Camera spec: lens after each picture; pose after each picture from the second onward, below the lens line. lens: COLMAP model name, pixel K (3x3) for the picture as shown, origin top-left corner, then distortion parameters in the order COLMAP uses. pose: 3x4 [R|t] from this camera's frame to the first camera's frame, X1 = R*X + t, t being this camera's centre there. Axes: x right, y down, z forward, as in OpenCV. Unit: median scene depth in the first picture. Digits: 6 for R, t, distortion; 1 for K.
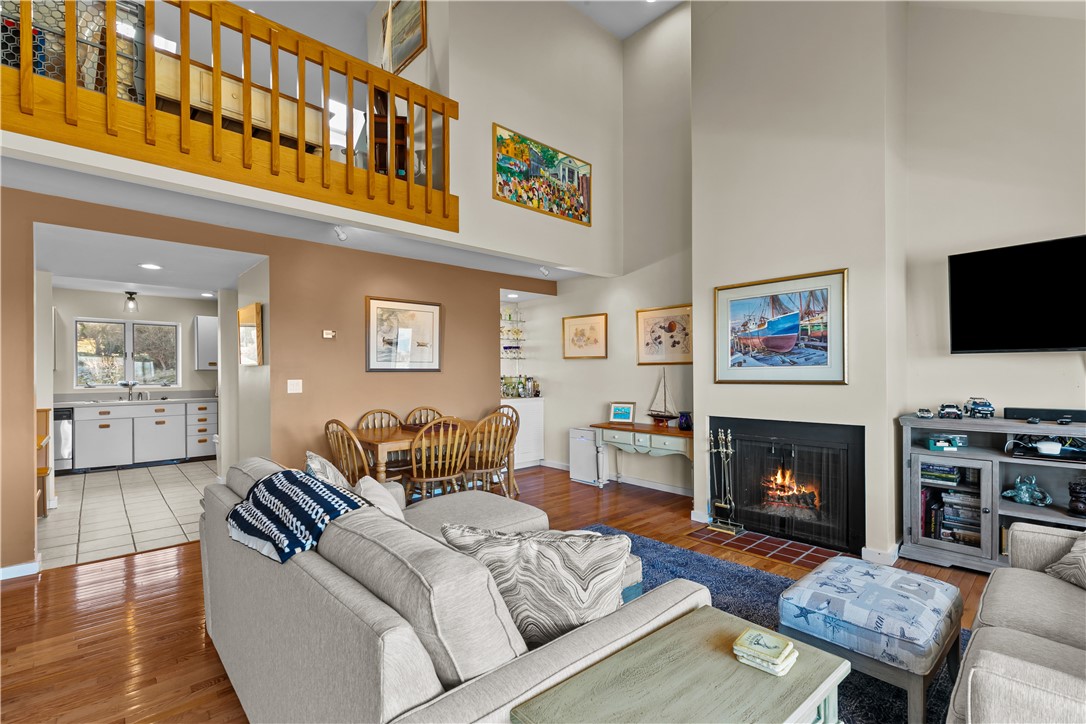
lens RADIAL K [[486.6, 0, 548.6], [0, 486.6, 375.9], [0, 0, 1]] dist [0.001834, 0.000360]
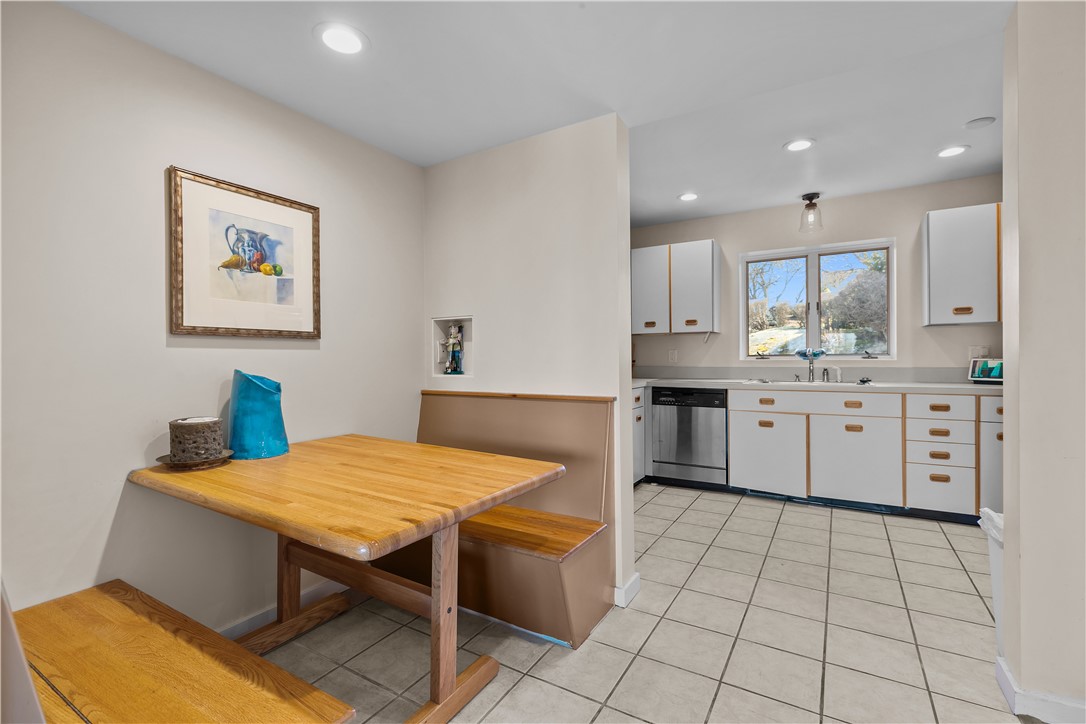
lens RADIAL K [[482.7, 0, 546.2], [0, 482.7, 359.6], [0, 0, 1]] dist [-0.000246, -0.000272]
pose [[0.274334, 0.008500, -0.961597, -0.385009], [0.004231, 0.999941, 0.010046, 0.016615], [0.961625, -0.006825, 0.274281, 0.532160]]
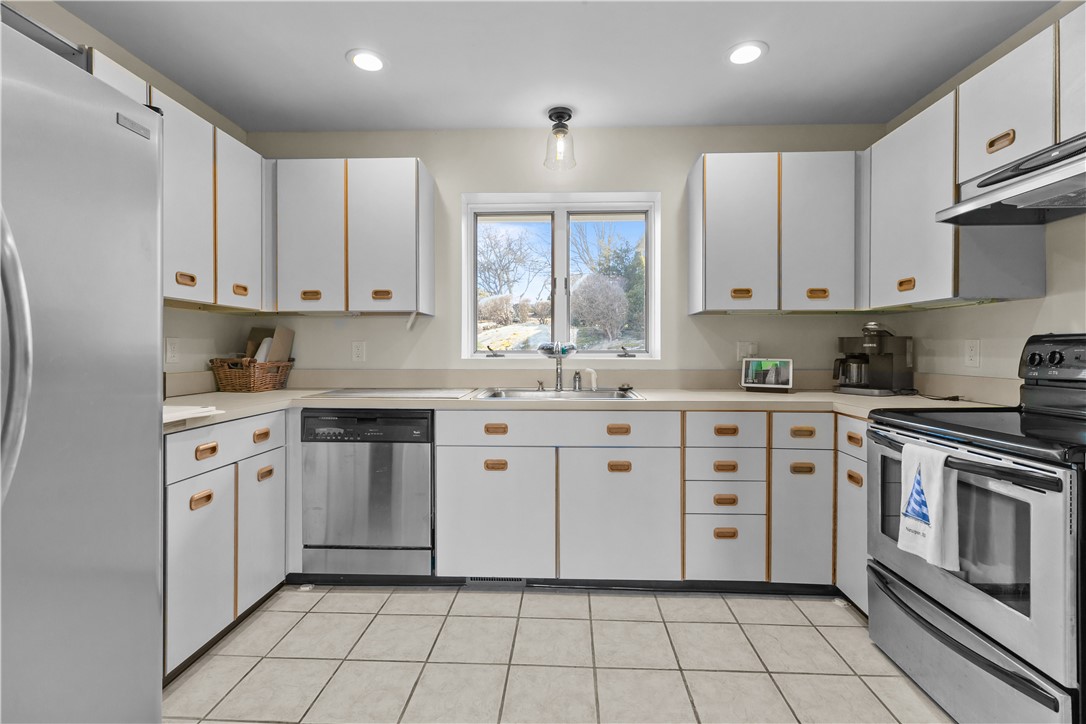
lens RADIAL K [[487.7, 0, 545.0], [0, 487.7, 353.1], [0, 0, 1]] dist [0.001443, 0.000053]
pose [[0.699191, 0.009590, -0.714871, -0.579170], [-0.005916, 0.999953, 0.007628, 0.016584], [0.714911, -0.001104, 0.699215, 0.711382]]
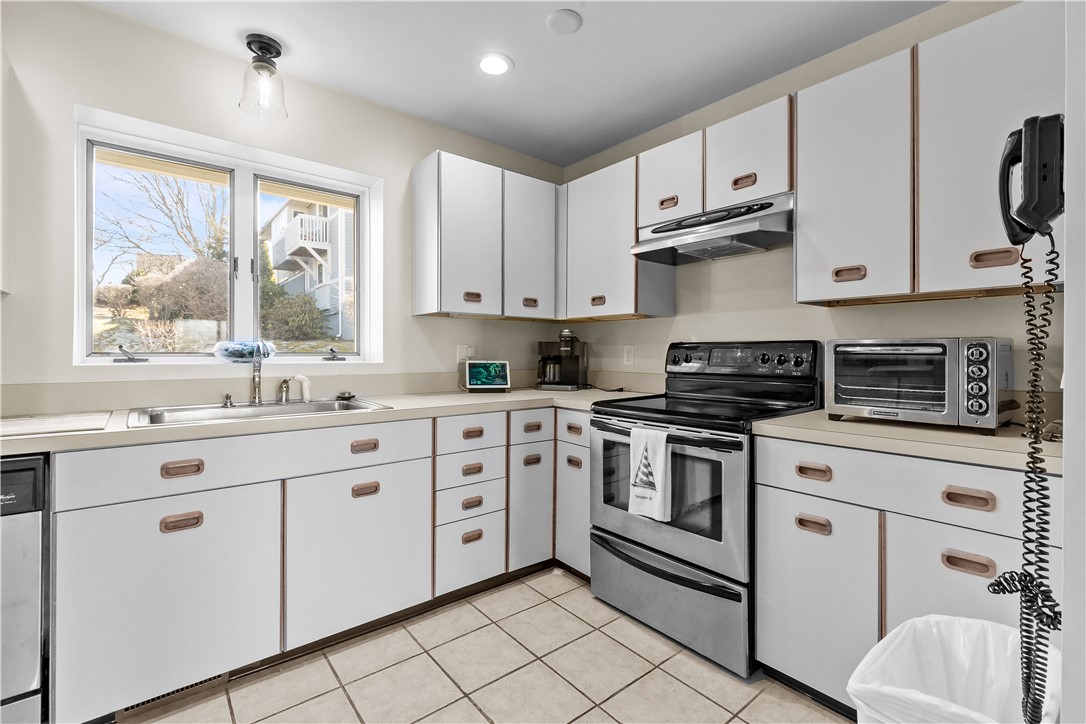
lens RADIAL K [[485.2, 0, 548.2], [0, 485.2, 352.8], [0, 0, 1]] dist [0.004098, 0.000374]
pose [[0.998104, 0.007672, -0.061078, -0.655568], [-0.007840, 0.999966, -0.002519, 0.016768], [0.061056, 0.002993, 0.998130, 0.705504]]
